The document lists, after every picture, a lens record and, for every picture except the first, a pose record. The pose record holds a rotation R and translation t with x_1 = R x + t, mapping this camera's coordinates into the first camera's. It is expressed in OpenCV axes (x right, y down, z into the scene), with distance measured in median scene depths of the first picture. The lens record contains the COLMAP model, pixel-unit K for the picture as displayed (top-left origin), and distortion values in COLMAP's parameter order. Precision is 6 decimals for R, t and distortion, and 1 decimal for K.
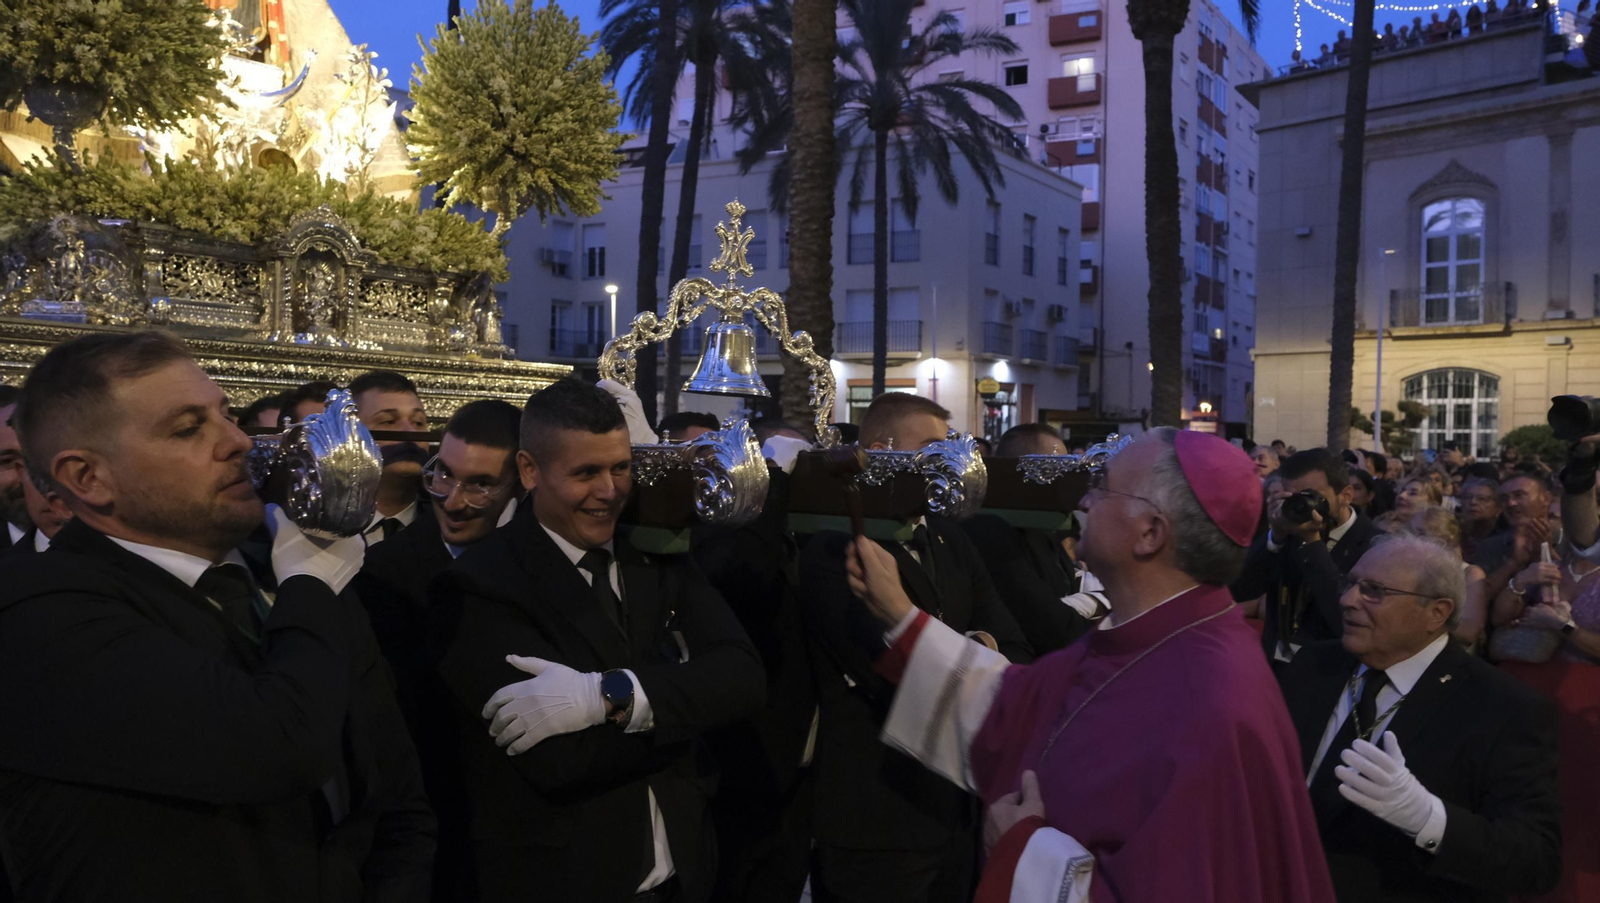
lens RADIAL K [[1041.5, 0, 797.4], [0, 1041.5, 465.6], [0, 0, 1]] dist [-0.033740, 0.015796]
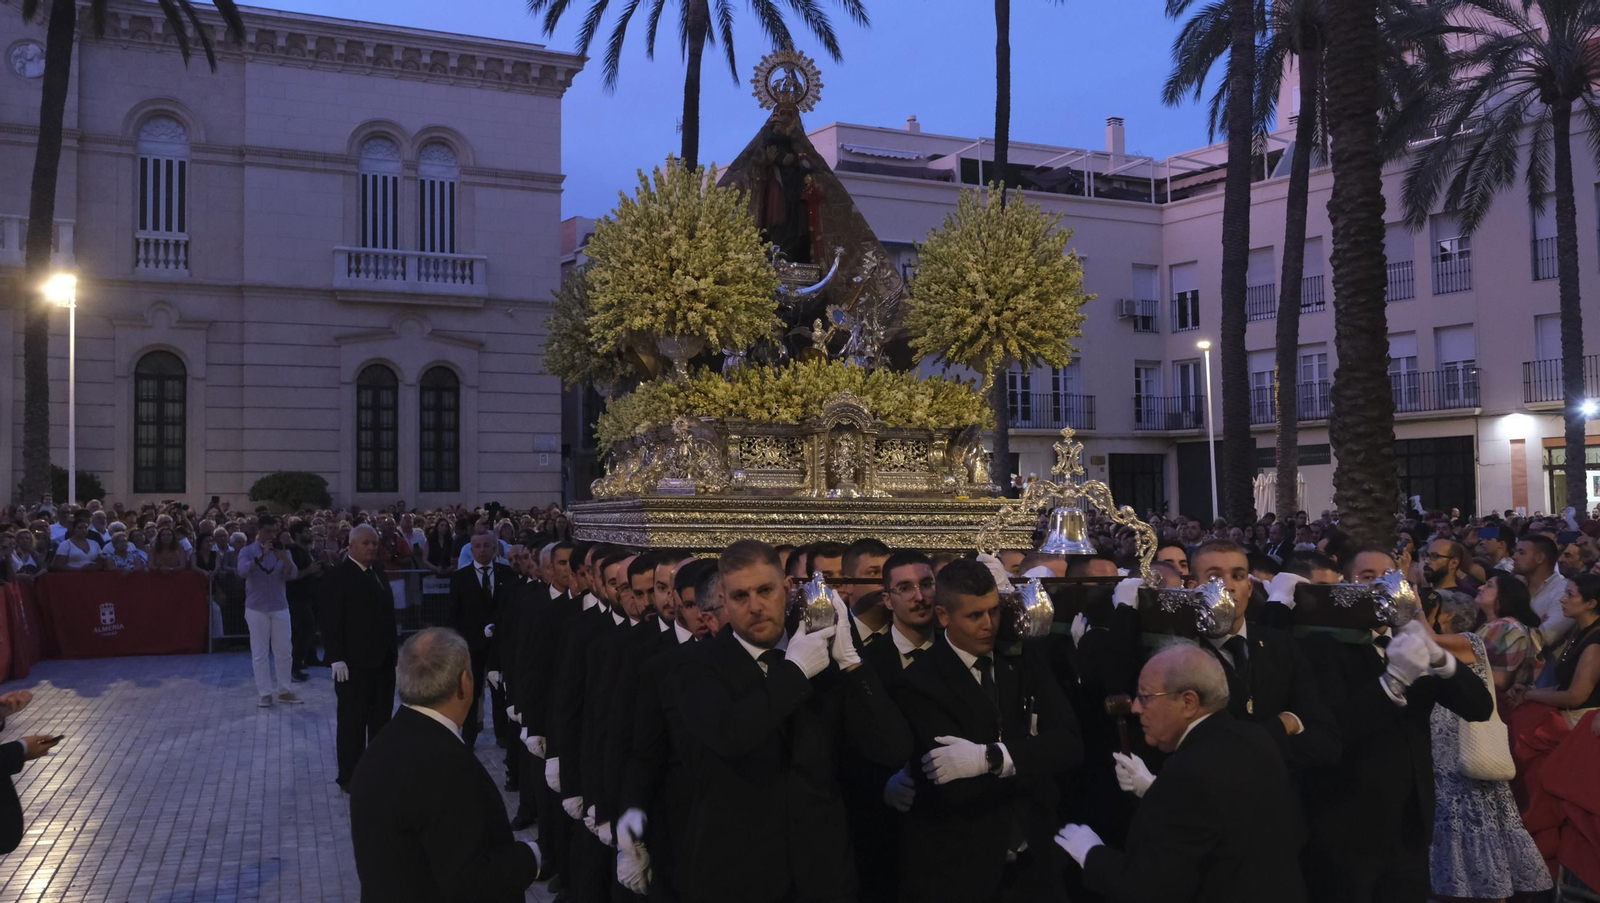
lens RADIAL K [[1170.4, 0, 795.6], [0, 1170.4, 511.9], [0, 0, 1]] dist [-0.004227, -0.000761]
pose [[0.877665, -0.038628, -0.477715, 0.053326], [0.014519, 0.998432, -0.054057, -0.005518], [0.479054, 0.040508, 0.876850, -0.091894]]
